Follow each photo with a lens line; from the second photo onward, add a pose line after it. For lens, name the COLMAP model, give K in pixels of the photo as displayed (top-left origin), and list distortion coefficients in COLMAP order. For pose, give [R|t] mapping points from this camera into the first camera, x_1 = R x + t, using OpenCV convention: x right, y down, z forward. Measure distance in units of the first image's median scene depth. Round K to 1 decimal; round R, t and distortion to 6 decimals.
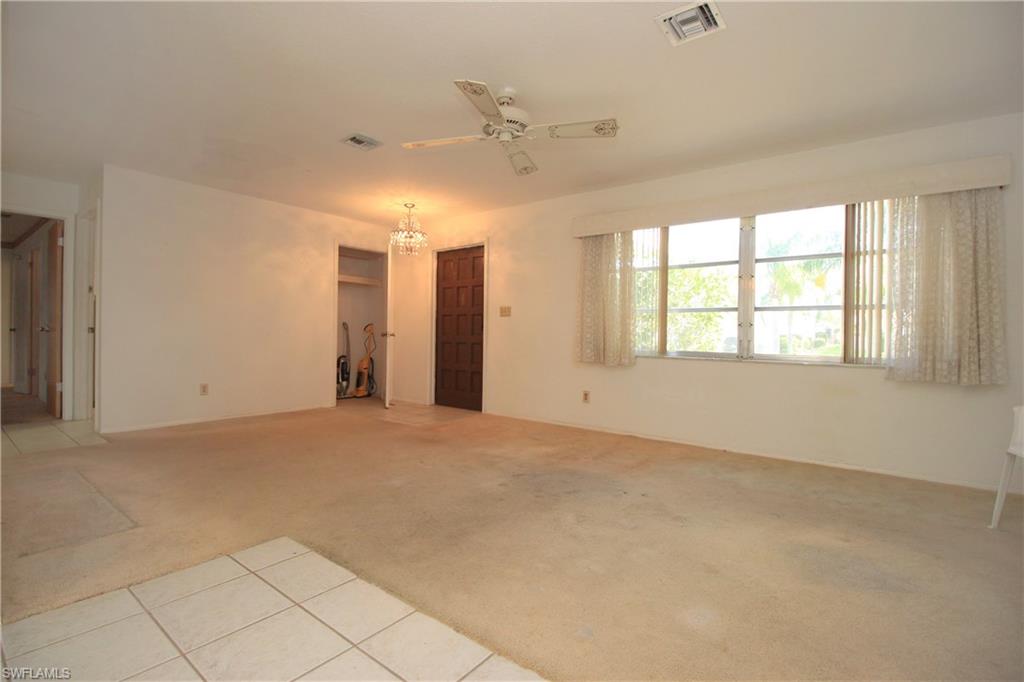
lens RADIAL K [[476.2, 0, 515.2], [0, 476.2, 336.4], [0, 0, 1]] dist [0.003175, -0.012311]
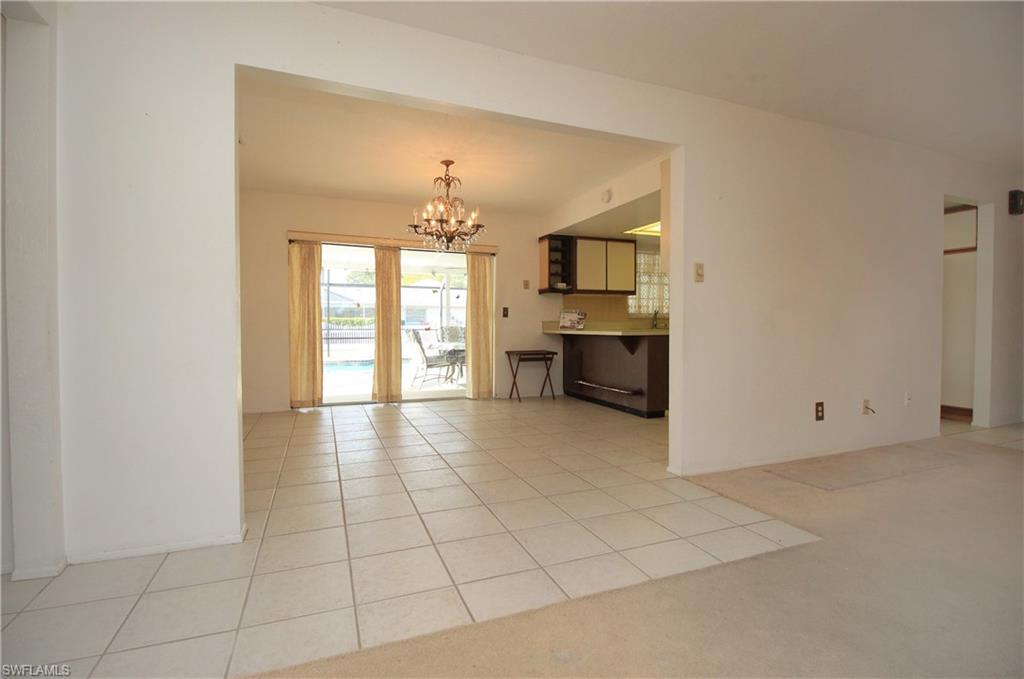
lens RADIAL K [[480.0, 0, 515.3], [0, 480.0, 334.2], [0, 0, 1]] dist [-0.000808, -0.000144]
pose [[-0.496094, 0.001536, -0.868267, 0.324520], [-0.014902, 0.999836, 0.010283, 0.002682], [0.868141, 0.018041, -0.495990, 0.454315]]
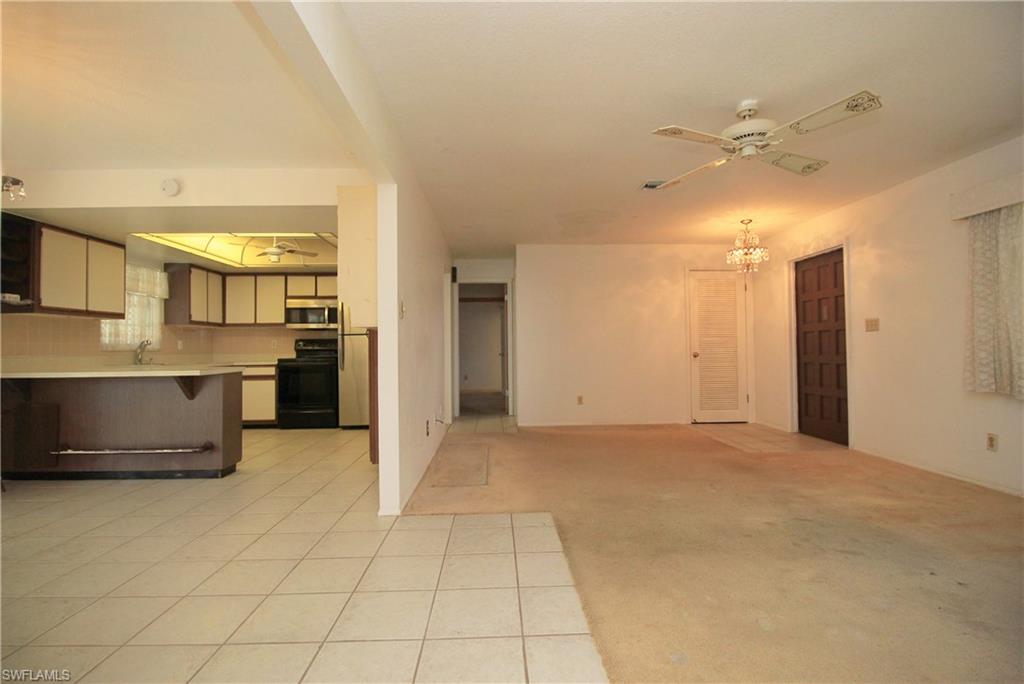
lens RADIAL K [[478.6, 0, 514.6], [0, 478.6, 337.8], [0, 0, 1]] dist [0.001108, -0.013057]
pose [[0.645826, -0.040090, -0.762431, 0.243738], [0.015761, 0.999108, -0.039185, -0.010261], [0.763322, 0.013290, 0.645882, 0.021447]]
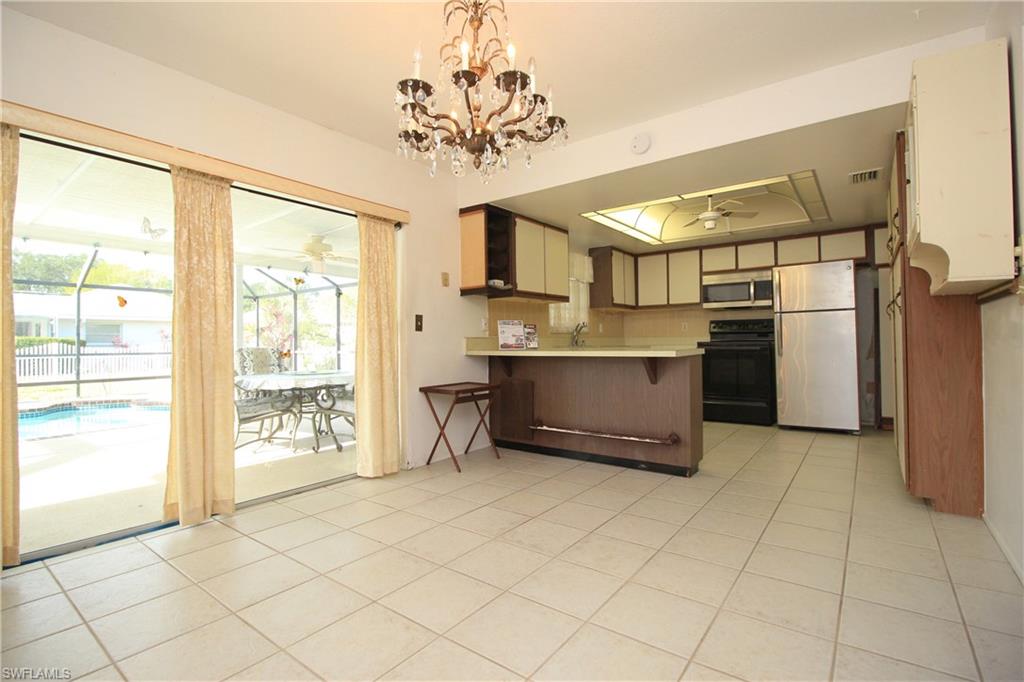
lens RADIAL K [[476.2, 0, 515.2], [0, 476.2, 336.4], [0, 0, 1]] dist [0.003175, -0.012311]
pose [[0.022430, -0.025699, -0.999418, -0.030322], [0.004987, 0.999660, -0.025593, -0.000157], [0.999736, -0.004410, 0.022551, -0.107299]]
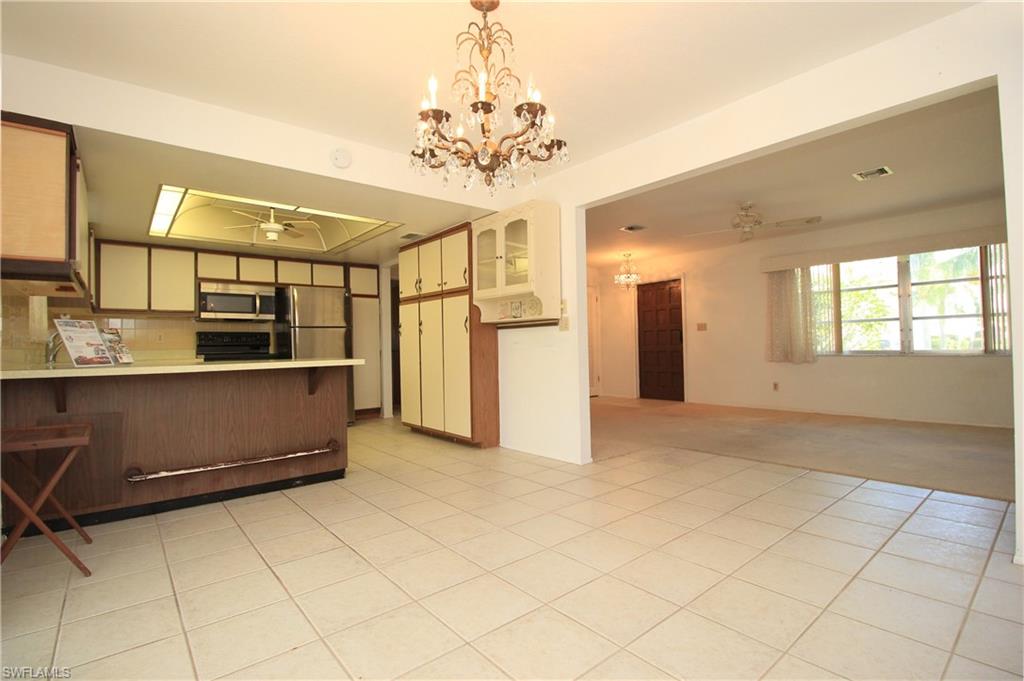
lens RADIAL K [[478.6, 0, 514.6], [0, 478.6, 336.3], [0, 0, 1]] dist [0.001108, -0.013057]
pose [[0.977892, -0.039044, -0.205431, -0.318492], [0.033244, 0.998947, -0.031610, 0.000557], [0.206449, 0.024082, 0.978161, -0.546192]]
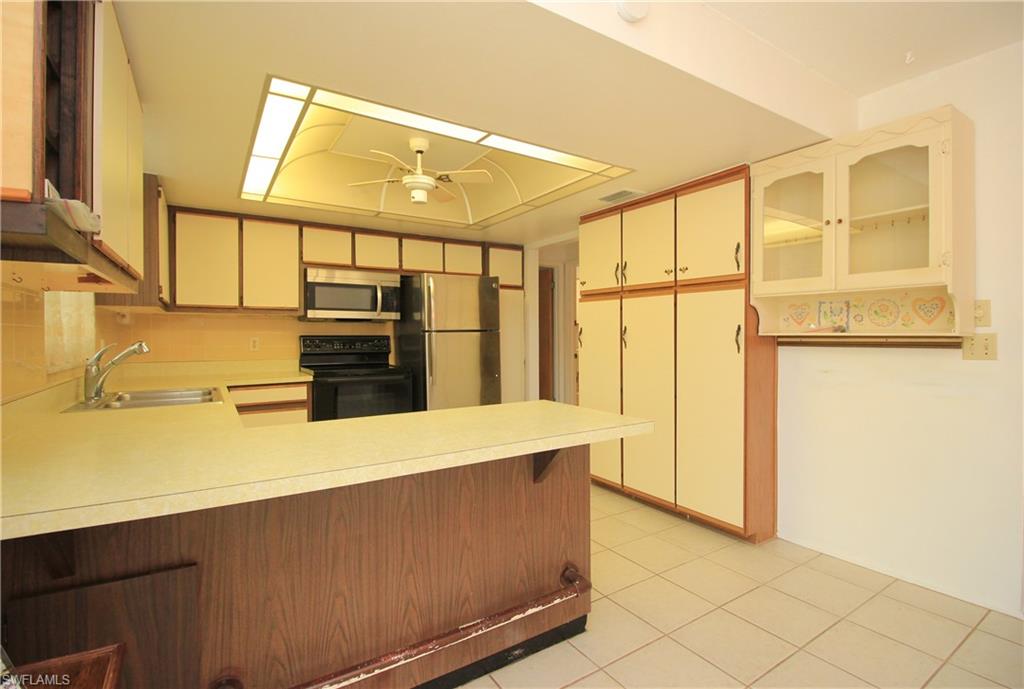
lens RADIAL K [[481.0, 0, 517.9], [0, 481.0, 337.7], [0, 0, 1]] dist [-0.002310, -0.000512]
pose [[0.946856, -0.017369, -0.321189, -0.680350], [0.016254, 0.999849, -0.006153, -0.059756], [0.321248, 0.000606, 0.946995, -0.249558]]
